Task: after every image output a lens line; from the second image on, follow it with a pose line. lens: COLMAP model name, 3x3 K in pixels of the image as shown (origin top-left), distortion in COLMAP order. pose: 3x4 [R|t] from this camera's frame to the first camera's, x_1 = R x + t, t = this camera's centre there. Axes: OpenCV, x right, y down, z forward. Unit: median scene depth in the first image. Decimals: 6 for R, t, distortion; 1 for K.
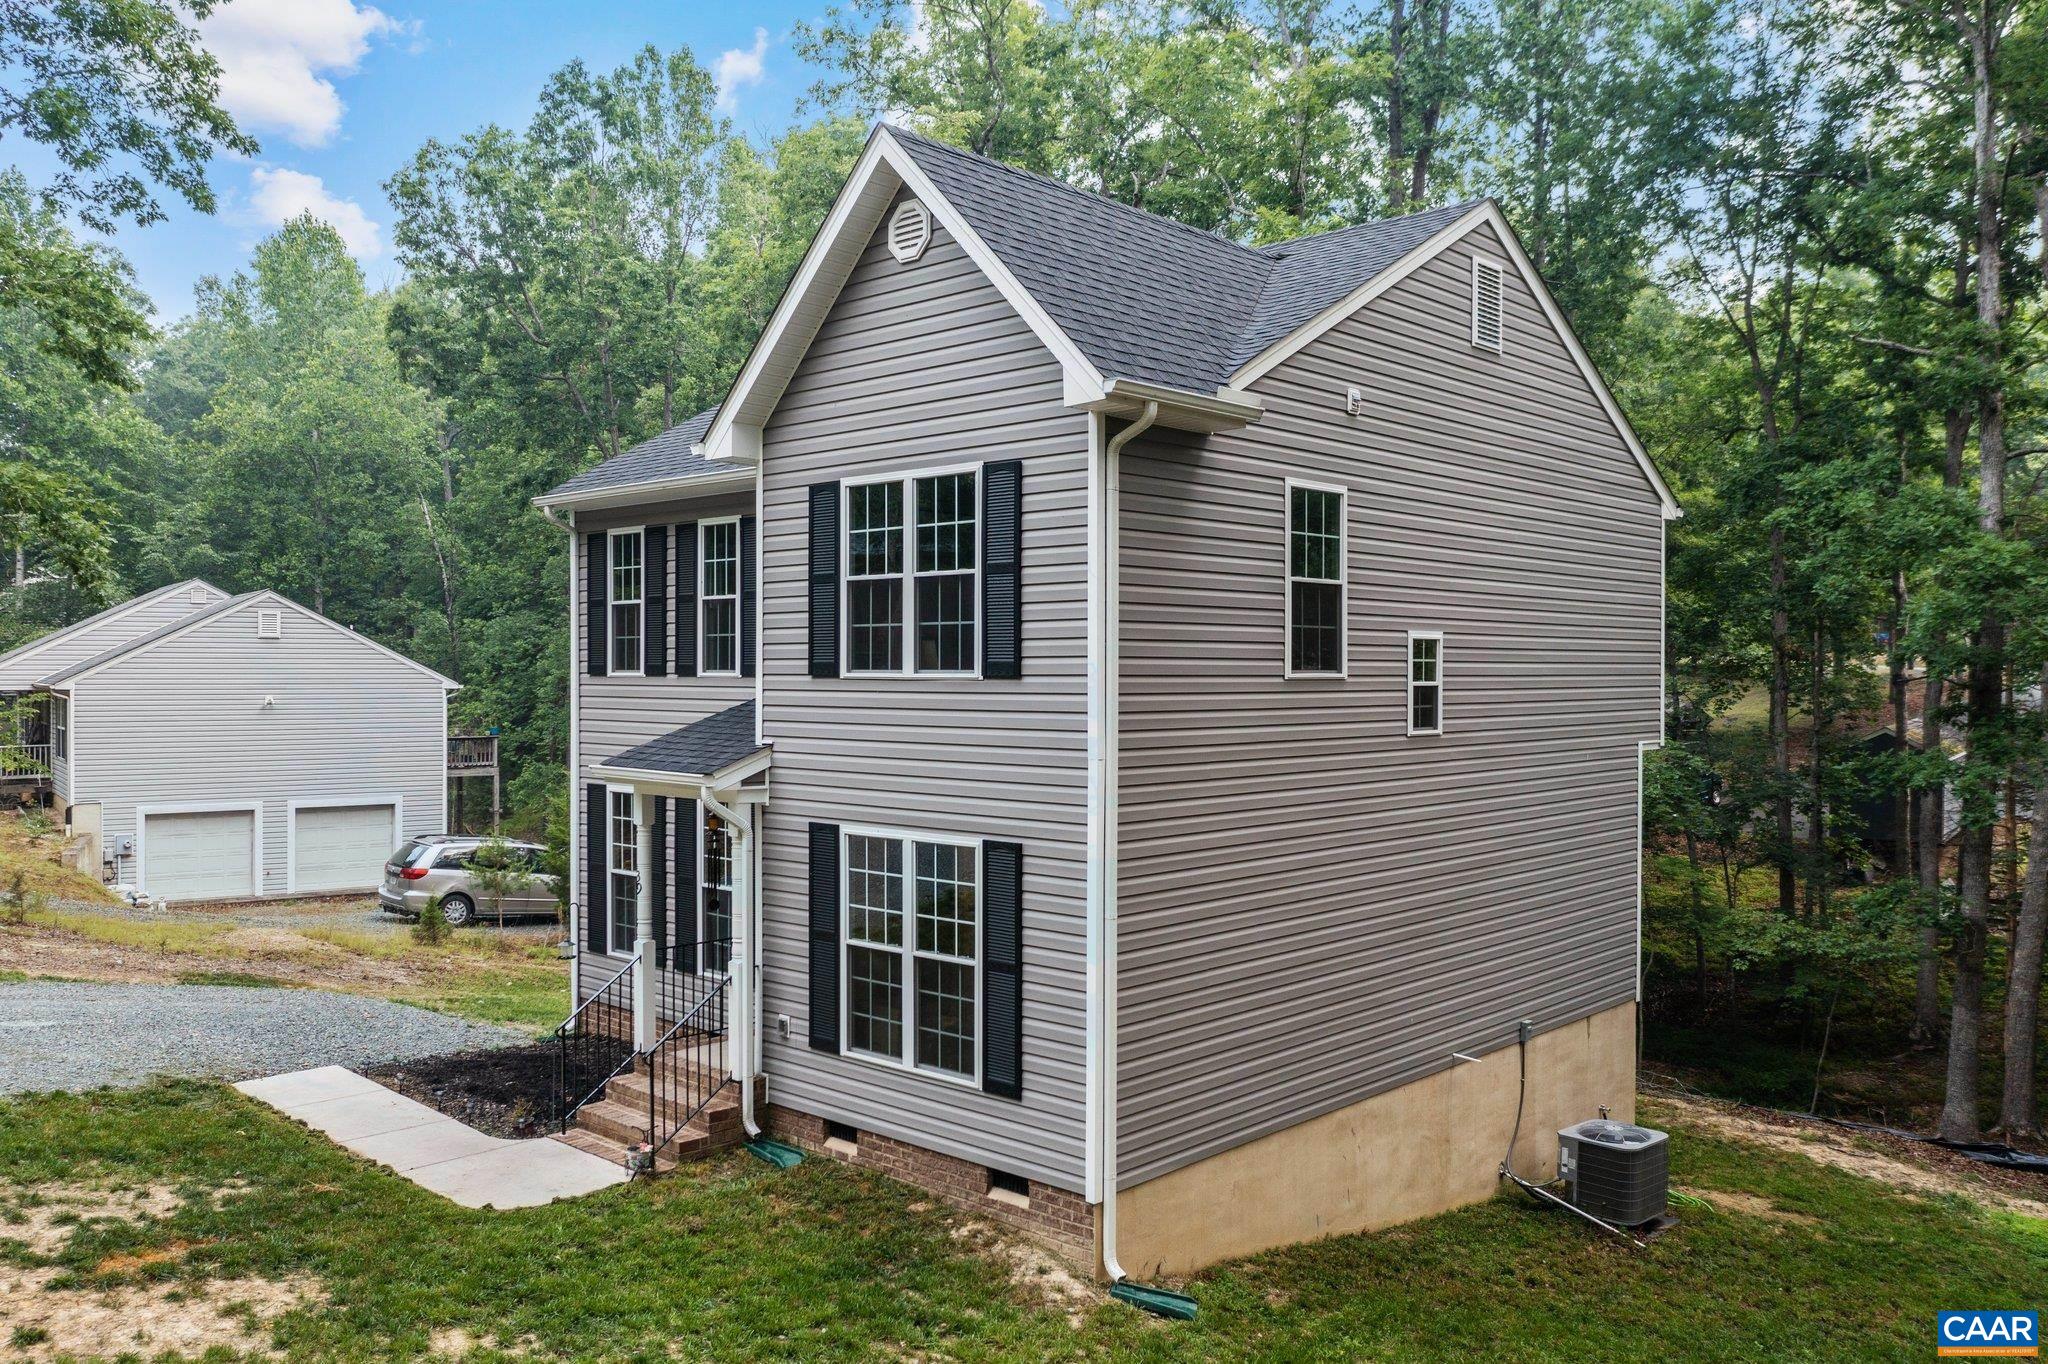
lens RADIAL K [[1606.8, 0, 1031.8], [0, 1606.8, 683.5], [0, 0, 1]] dist [-0.032528, 0.008655]
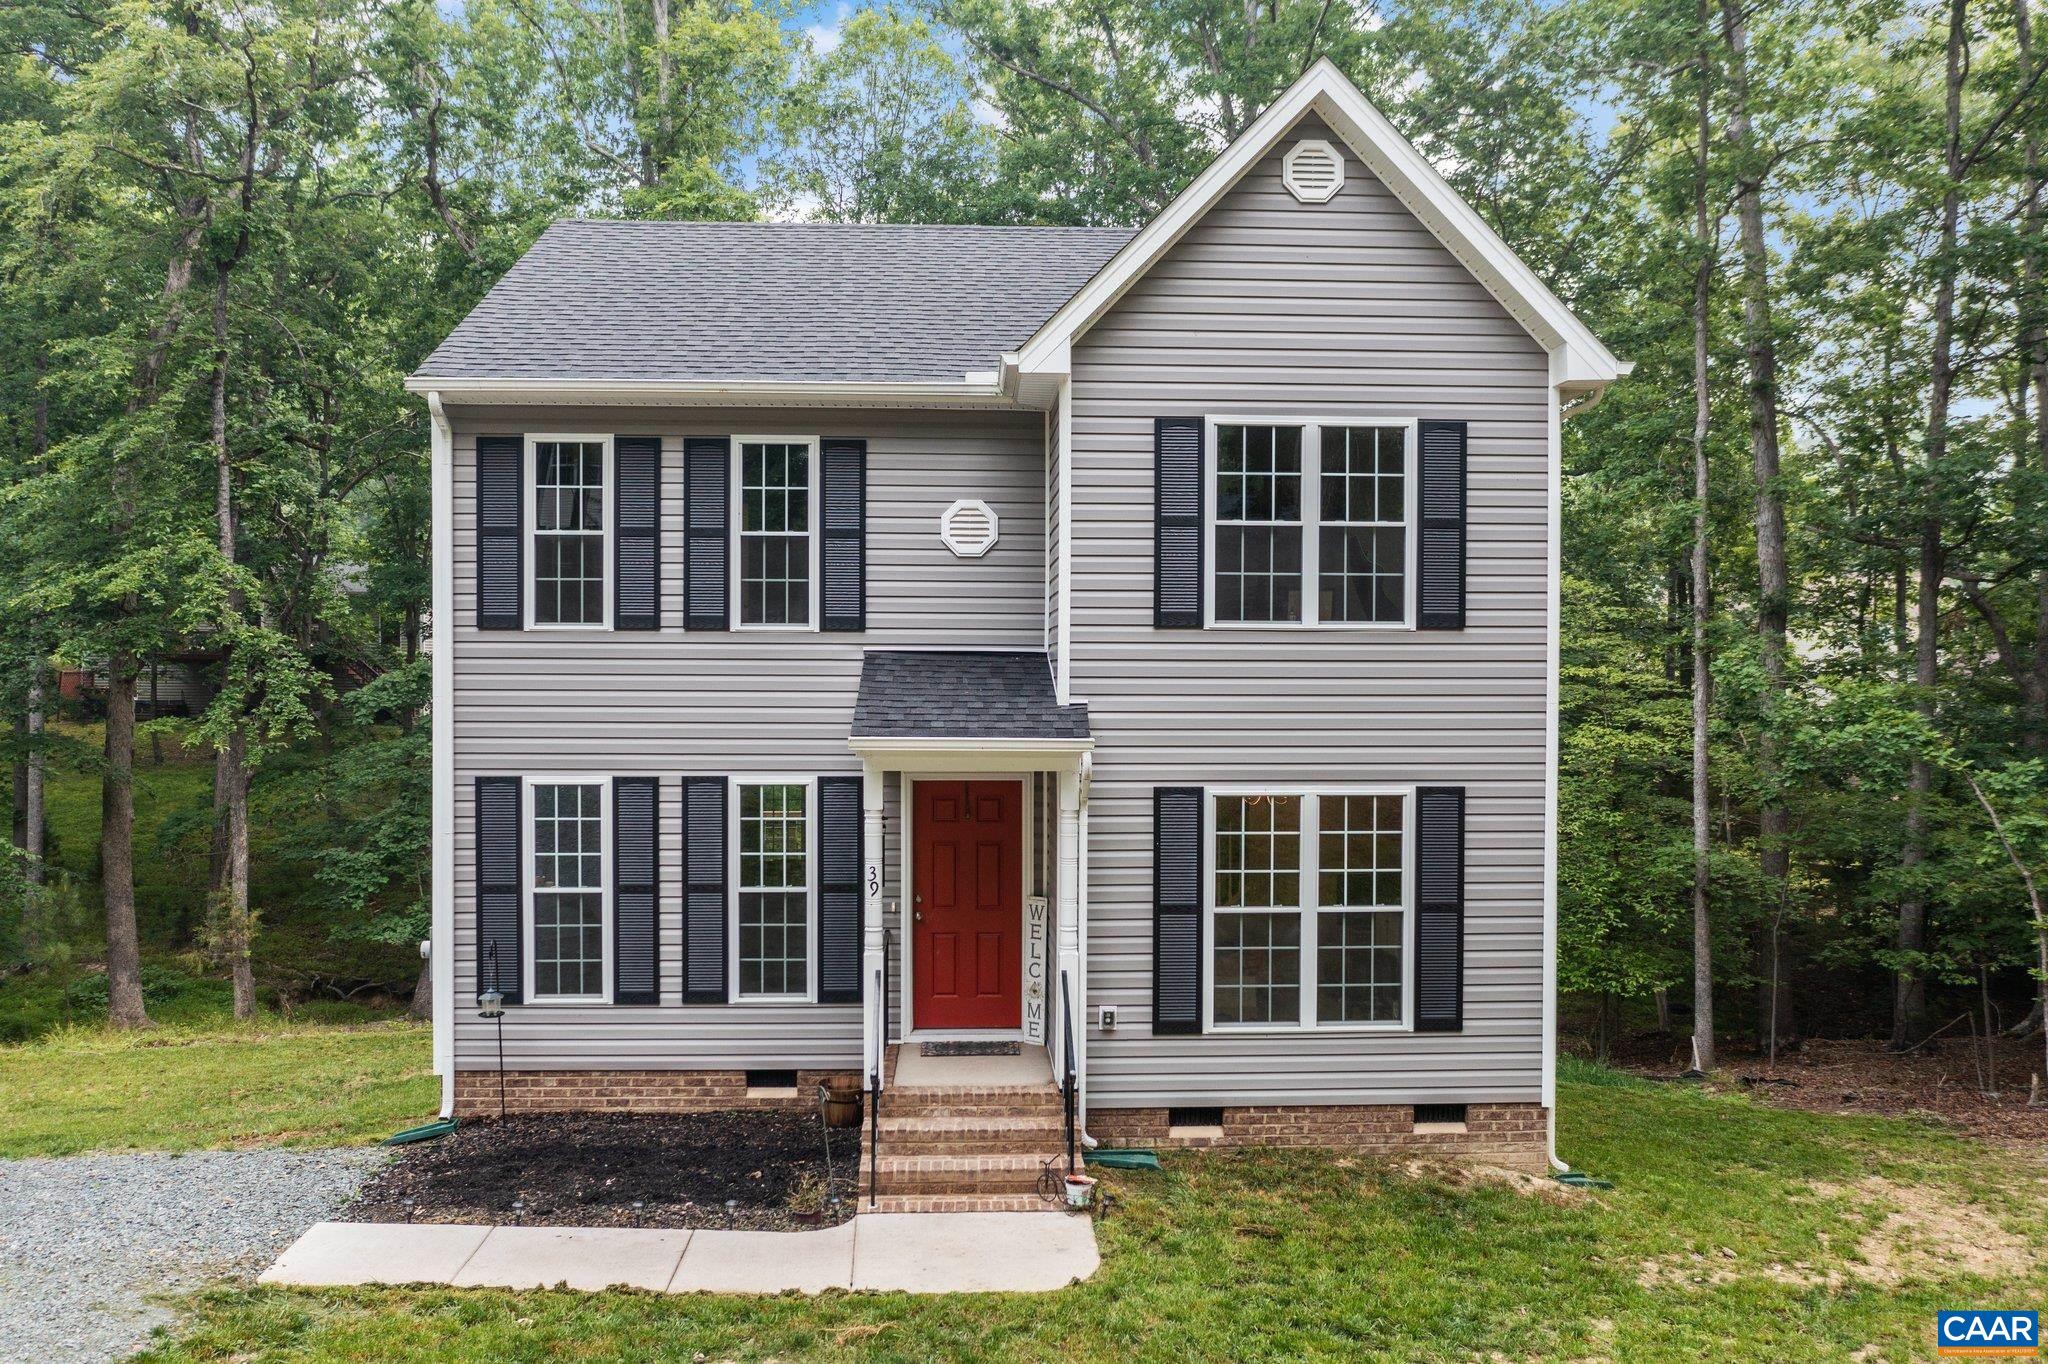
lens RADIAL K [[1606.8, 0, 1021.9], [0, 1606.8, 681.2], [0, 0, 1]] dist [-0.032528, 0.008655]
pose [[0.699837, -0.007808, 0.714260, -0.890871], [0.003705, 0.999966, 0.007301, 0.020390], [-0.714293, -0.002463, 0.699842, 0.440075]]
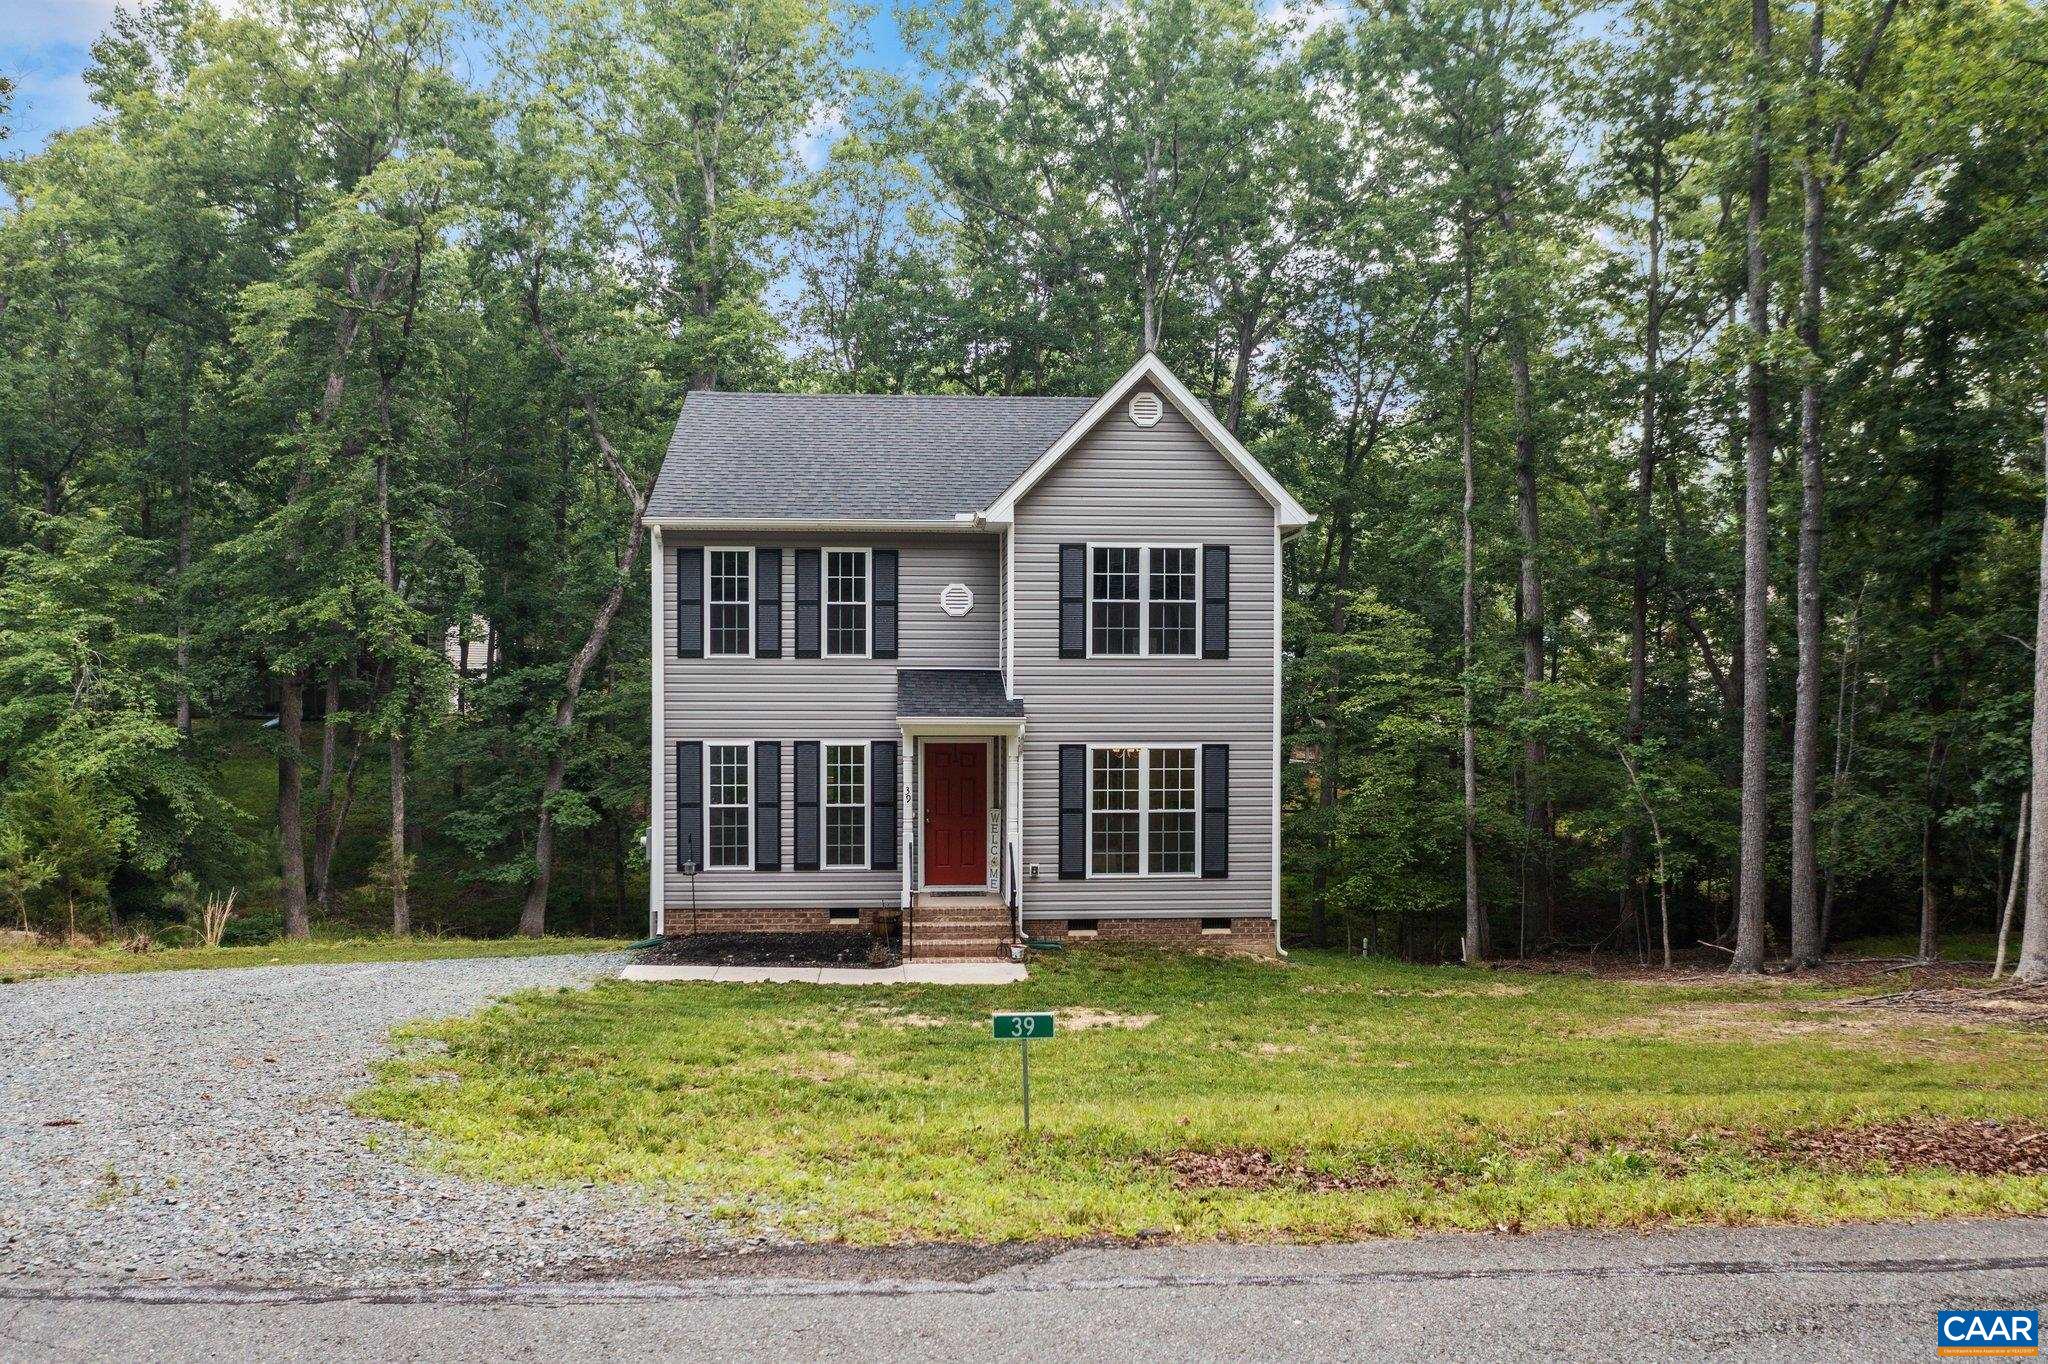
lens RADIAL K [[1606.8, 0, 1023.8], [0, 1606.8, 675.8], [0, 0, 1]] dist [-0.032528, 0.008655]
pose [[0.676984, -0.006300, 0.735971, -1.480167], [0.004471, 0.999980, 0.004447, 0.007357], [-0.735984, 0.000281, 0.676999, -0.115409]]
